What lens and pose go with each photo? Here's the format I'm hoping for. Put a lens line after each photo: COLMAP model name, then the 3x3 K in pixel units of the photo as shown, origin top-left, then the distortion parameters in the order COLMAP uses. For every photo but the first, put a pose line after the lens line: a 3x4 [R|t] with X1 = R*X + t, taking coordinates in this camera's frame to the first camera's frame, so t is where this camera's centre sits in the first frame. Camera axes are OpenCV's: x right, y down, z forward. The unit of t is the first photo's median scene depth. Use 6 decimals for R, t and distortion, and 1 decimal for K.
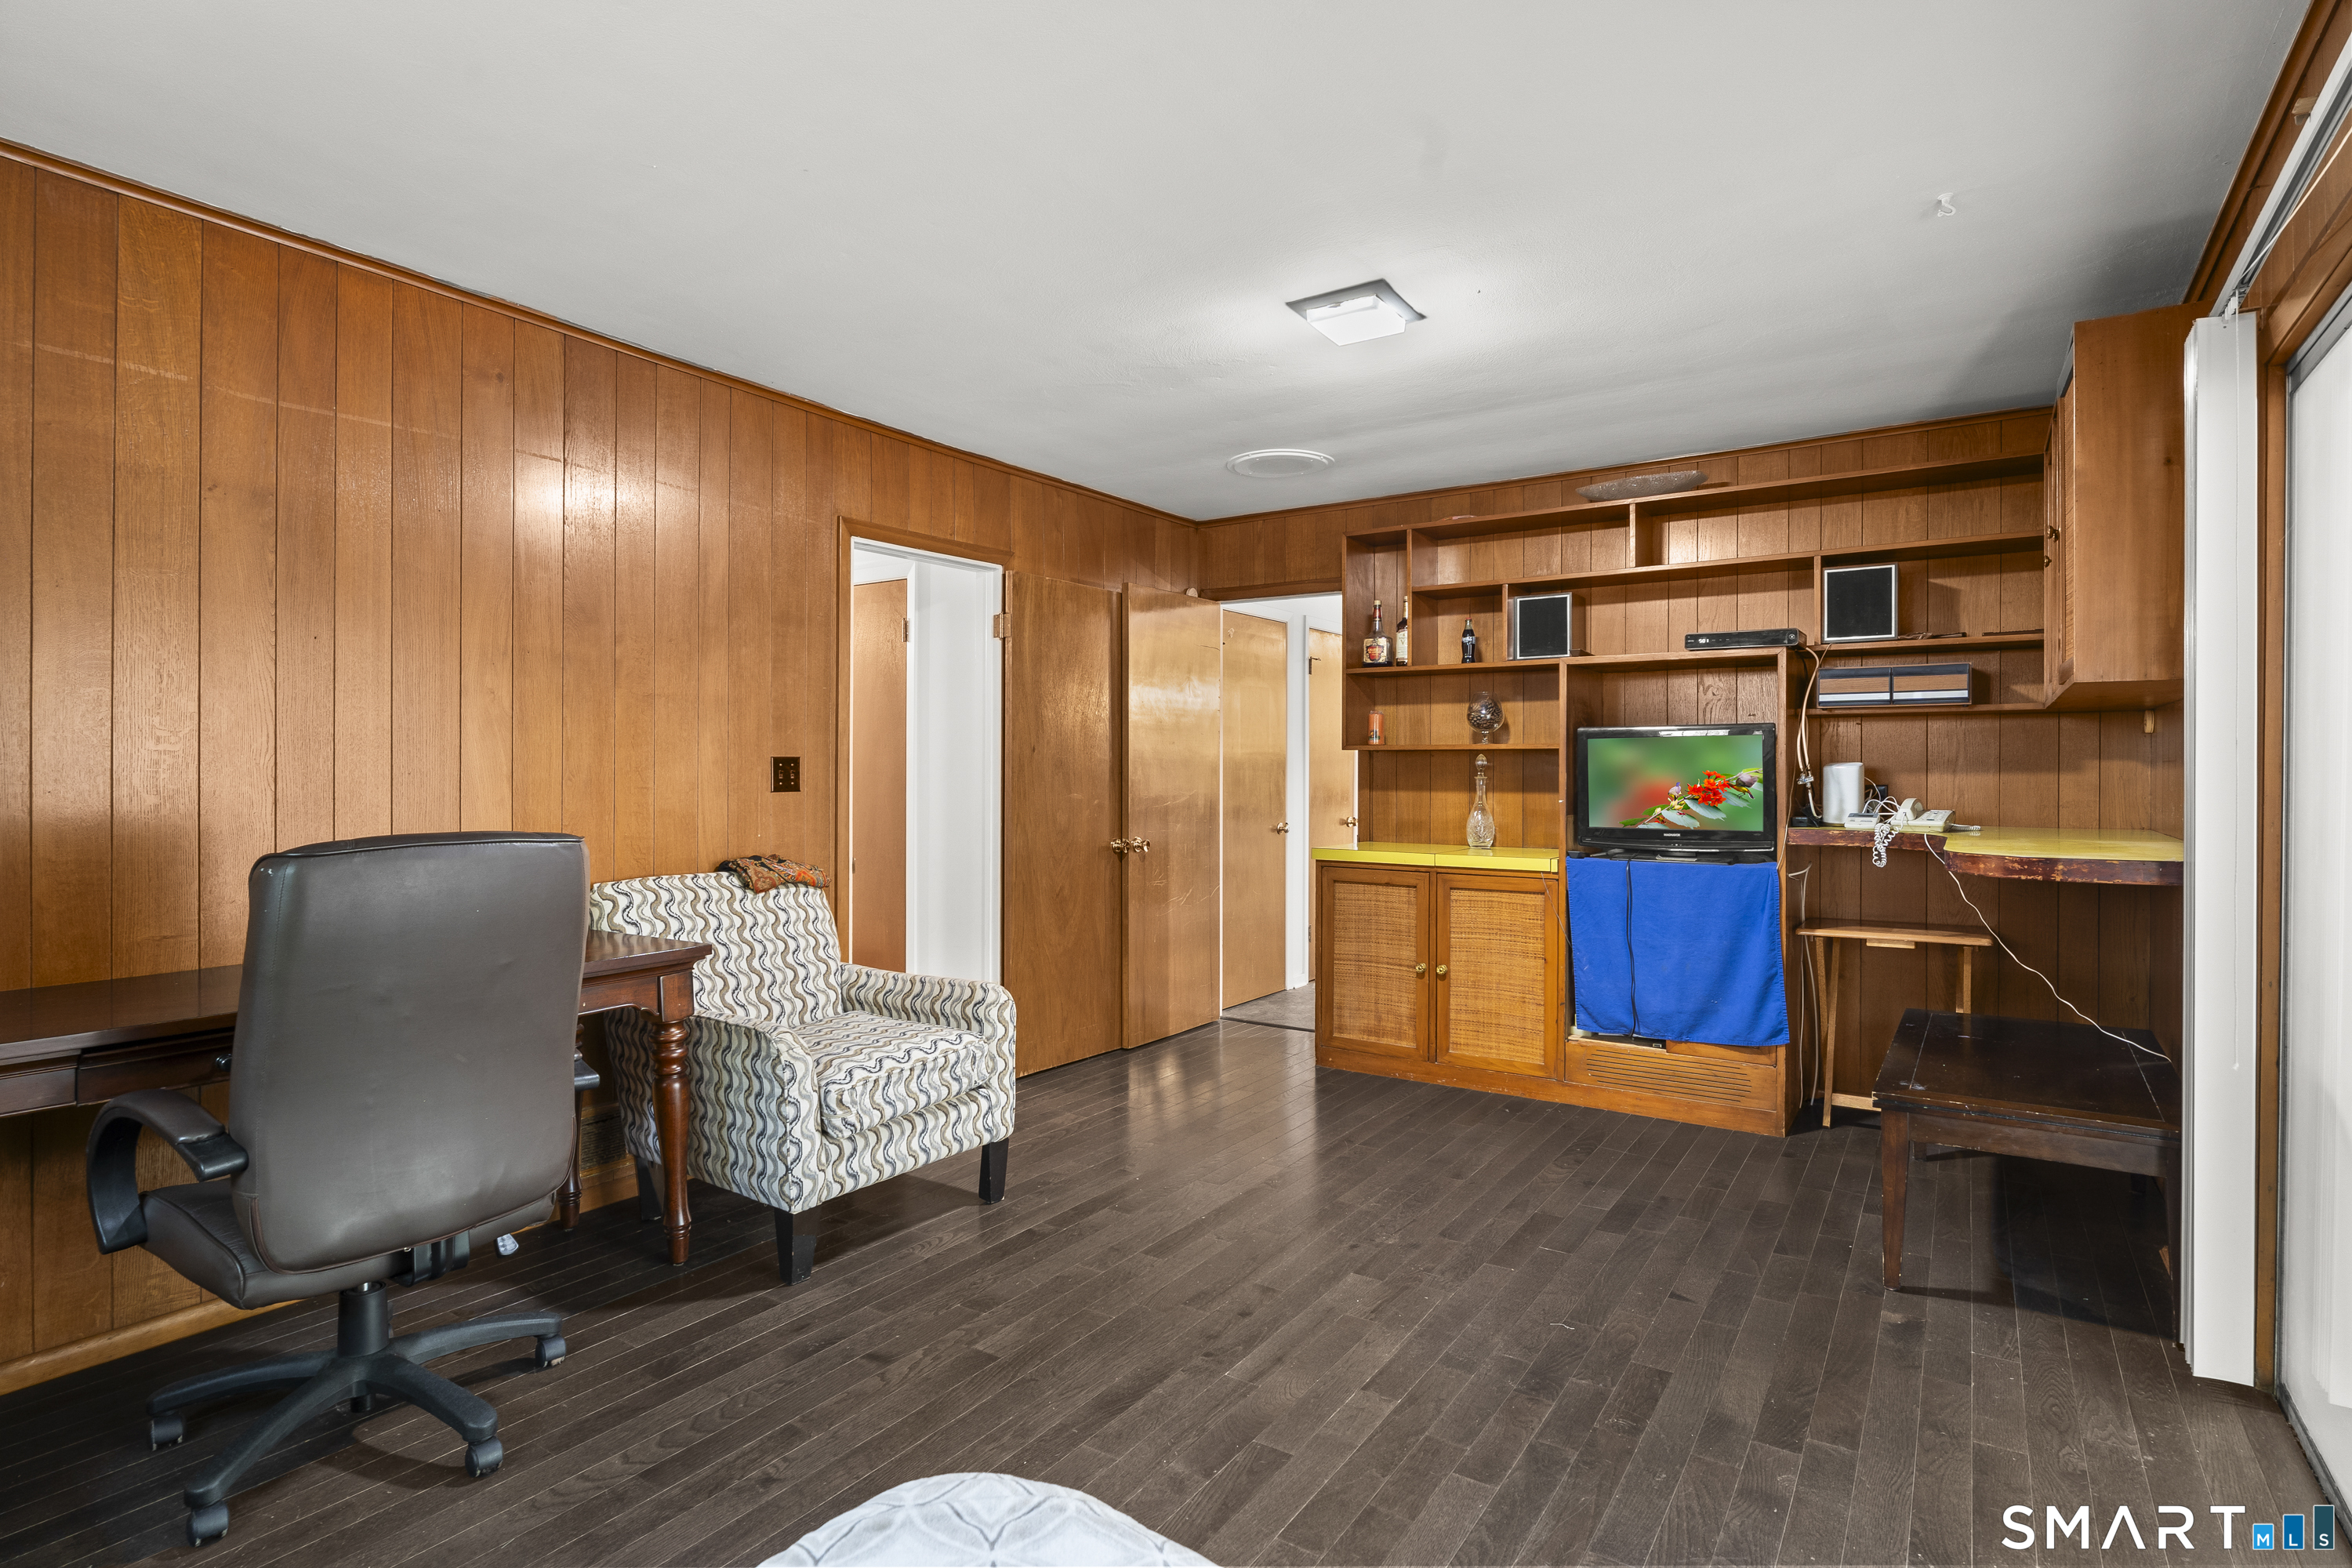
lens RADIAL K [[1181.6, 0, 1161.0], [0, 1181.6, 817.9], [0, 0, 1]] dist [-0.005844, -0.000246]
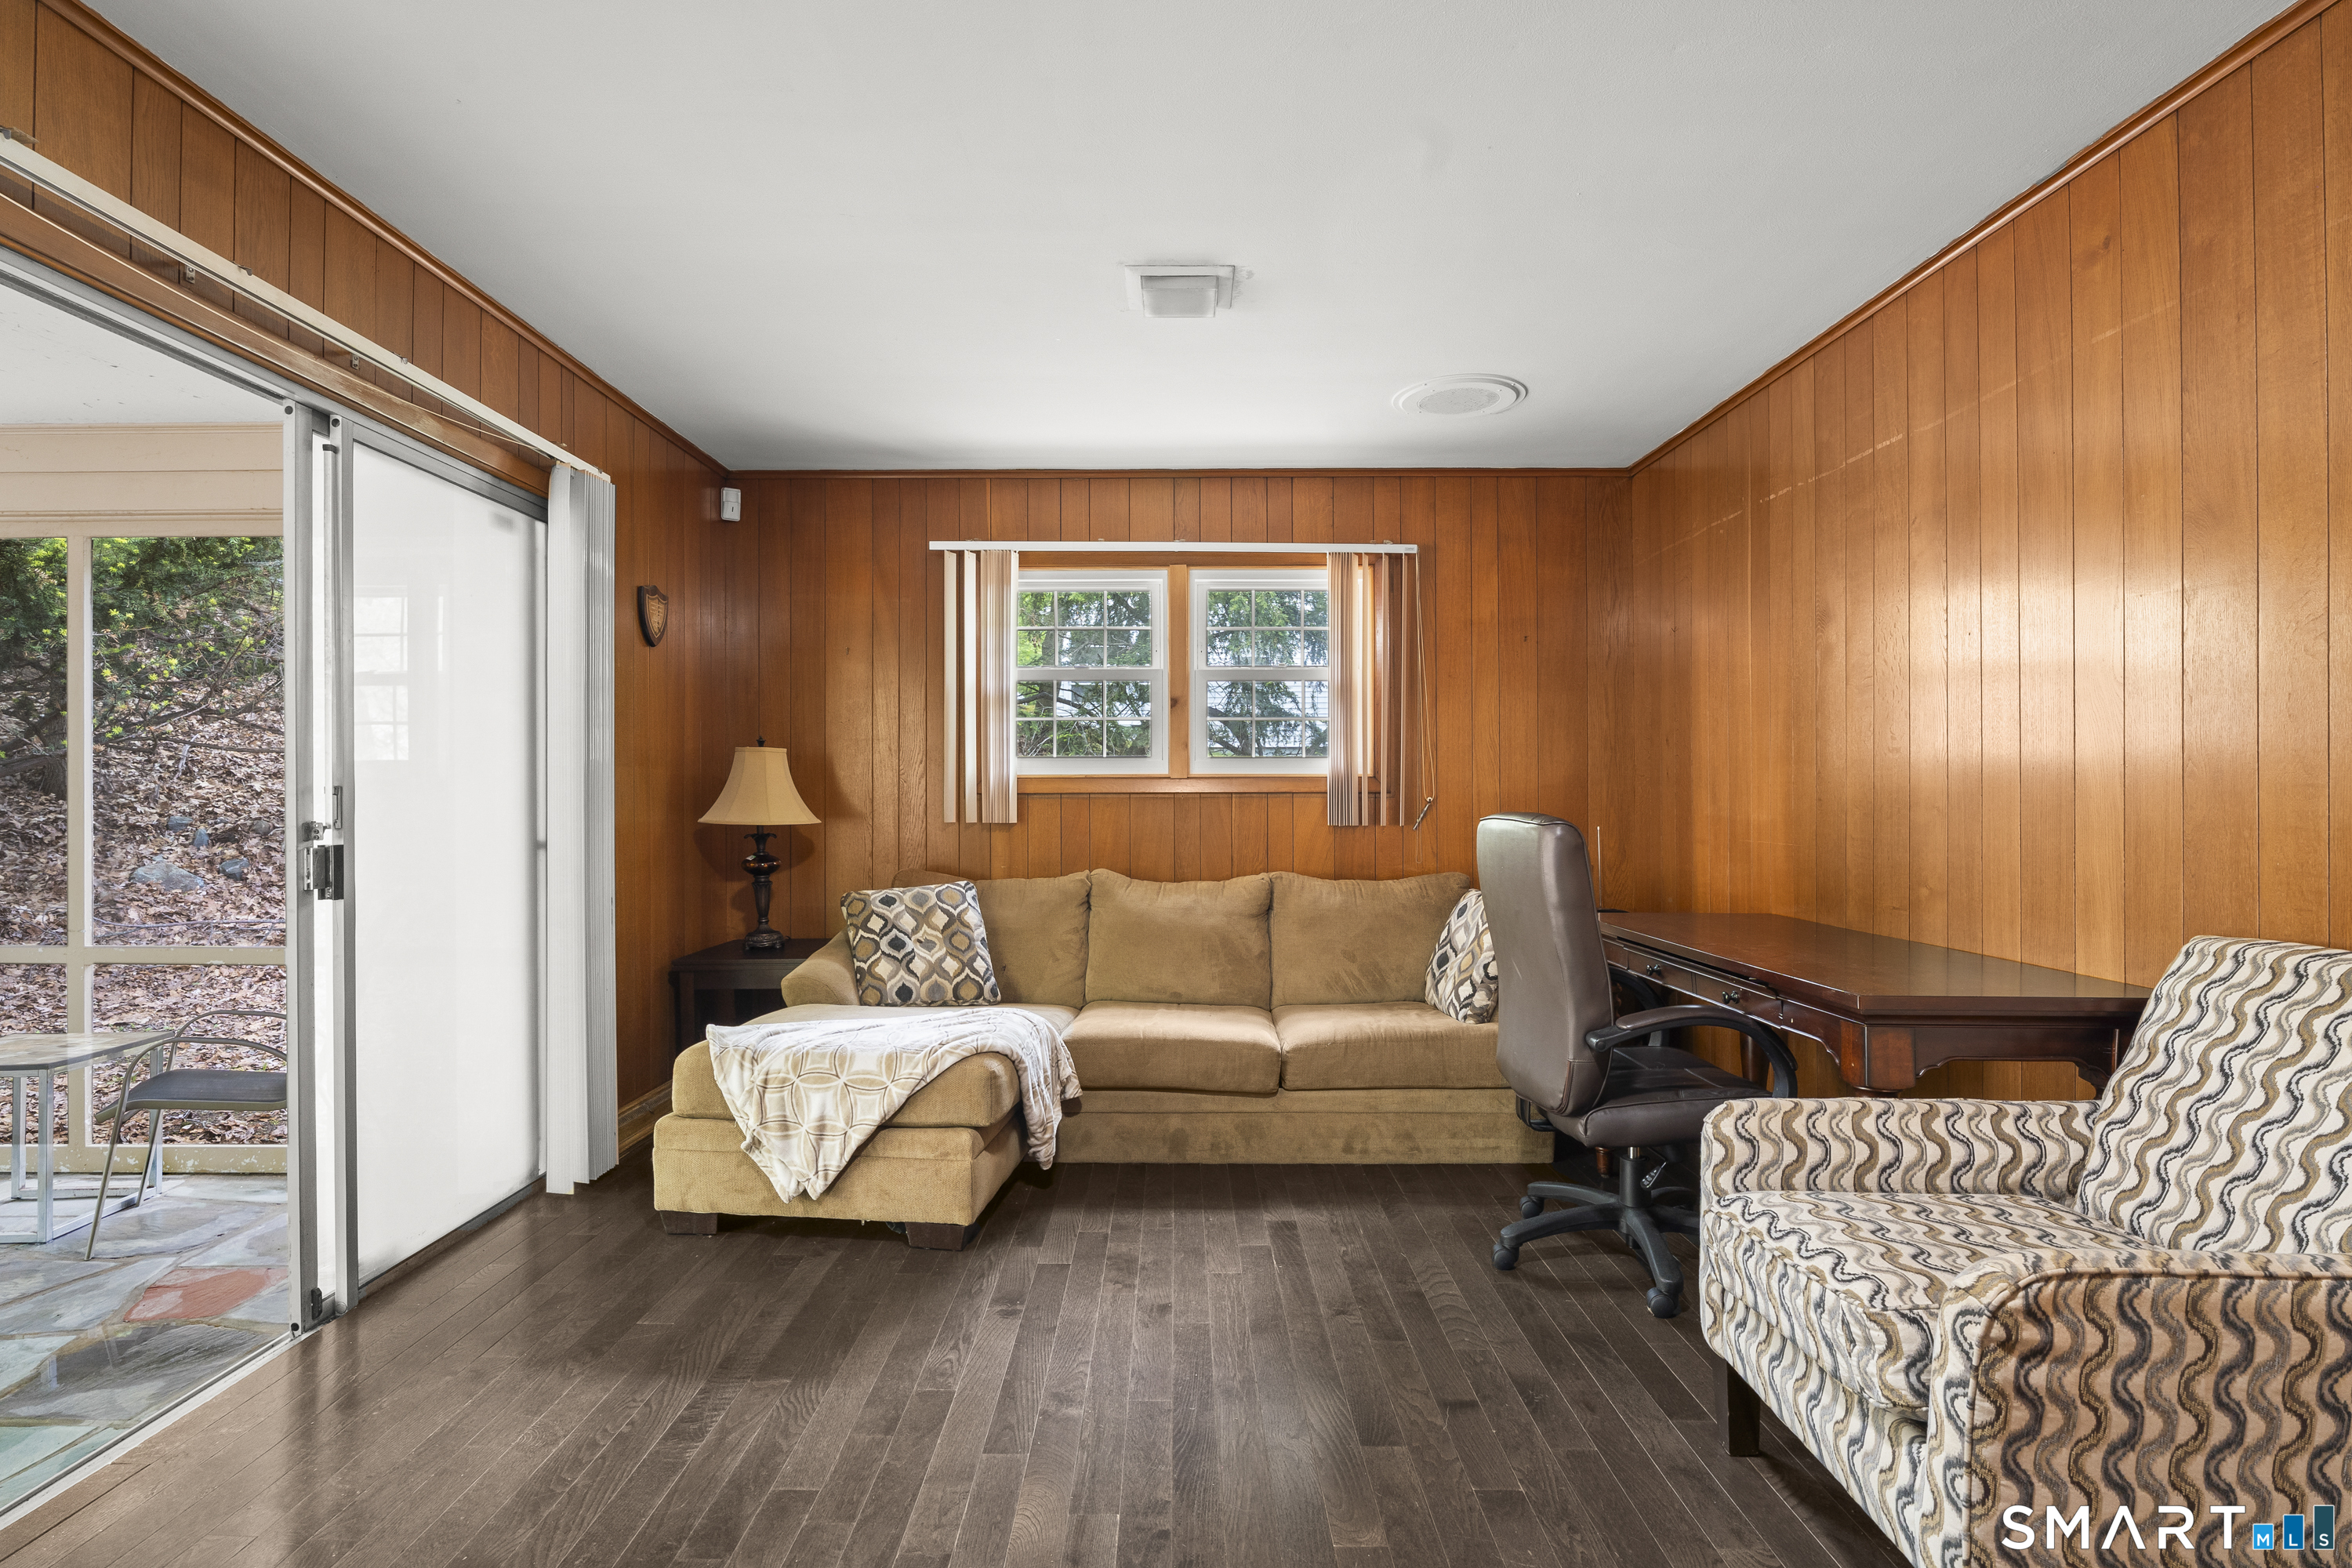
lens RADIAL K [[1181.6, 0, 1161.0], [0, 1181.6, 817.9], [0, 0, 1]] dist [-0.005844, -0.000246]
pose [[-0.830671, 0.011719, -0.556640, 0.398378], [-0.021669, 0.998340, 0.053355, -0.033744], [0.556342, 0.056383, -0.829039, 1.405053]]
